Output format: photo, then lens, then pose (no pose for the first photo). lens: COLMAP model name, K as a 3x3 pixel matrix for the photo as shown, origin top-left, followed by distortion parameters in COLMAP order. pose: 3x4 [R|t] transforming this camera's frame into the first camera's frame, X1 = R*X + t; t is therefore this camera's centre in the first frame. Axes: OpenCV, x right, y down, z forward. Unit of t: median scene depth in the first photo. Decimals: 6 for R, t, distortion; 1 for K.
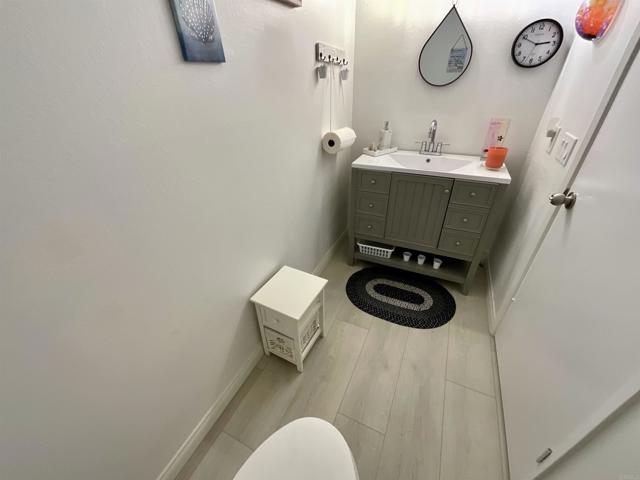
lens RADIAL K [[259.4, 0, 323.1], [0, 259.4, 234.5], [0, 0, 1]] dist [-0.003572, 0.000200]
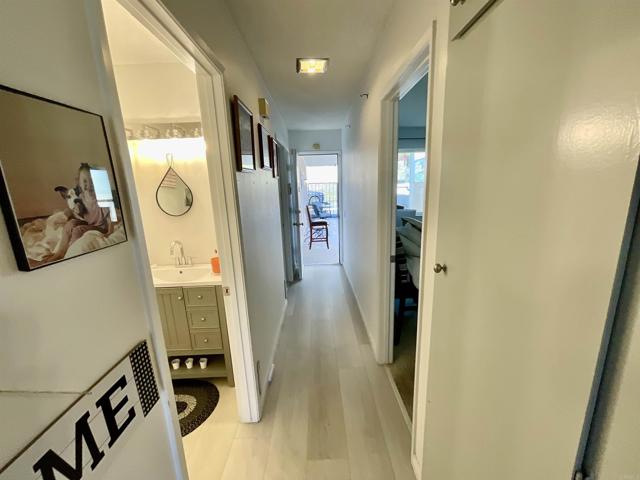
lens RADIAL K [[259.4, 0, 316.4], [0, 259.4, 240.9], [0, 0, 1]] dist [-0.003572, 0.000200]
pose [[0.897165, -0.100473, 0.430116, 0.499458], [0.245588, 0.922855, -0.296690, 0.087077], [-0.367125, 0.371811, 0.852629, -0.296262]]
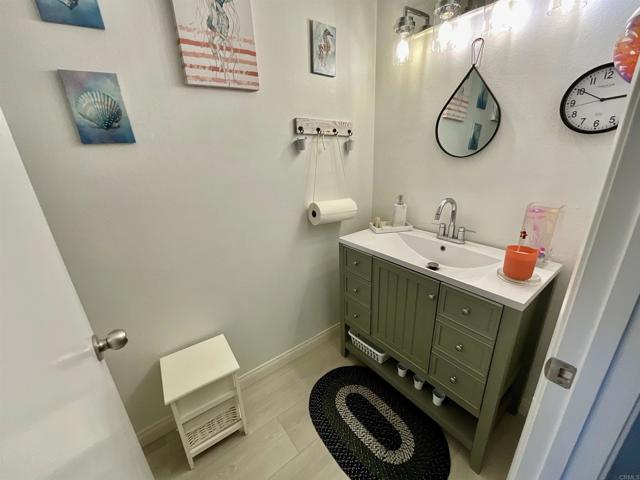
lens RADIAL K [[259.4, 0, 321.9], [0, 259.4, 237.9], [0, 0, 1]] dist [-0.003572, 0.000200]
pose [[0.889840, 0.143114, -0.433248, 0.445471], [-0.223547, 0.964508, -0.140537, -0.140323], [0.397759, 0.221906, 0.890250, 0.200068]]
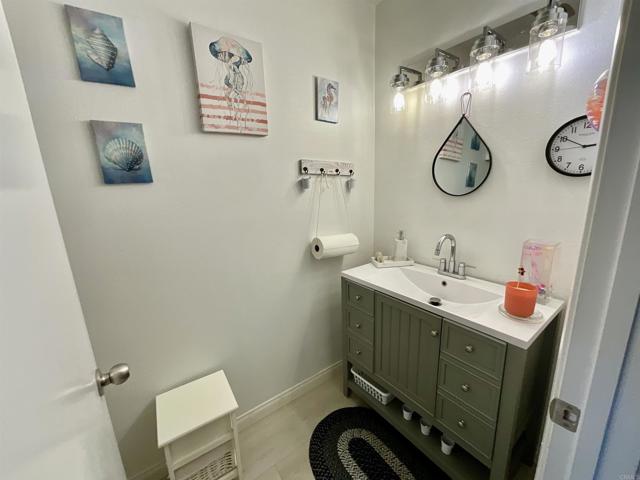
lens RADIAL K [[259.4, 0, 321.5], [0, 259.4, 238.2], [0, 0, 1]] dist [-0.003572, 0.000200]
pose [[0.883633, 0.095167, -0.458406, 0.454532], [-0.233359, 0.938354, -0.255021, -0.142521], [0.405878, 0.332318, 0.851368, 0.179503]]
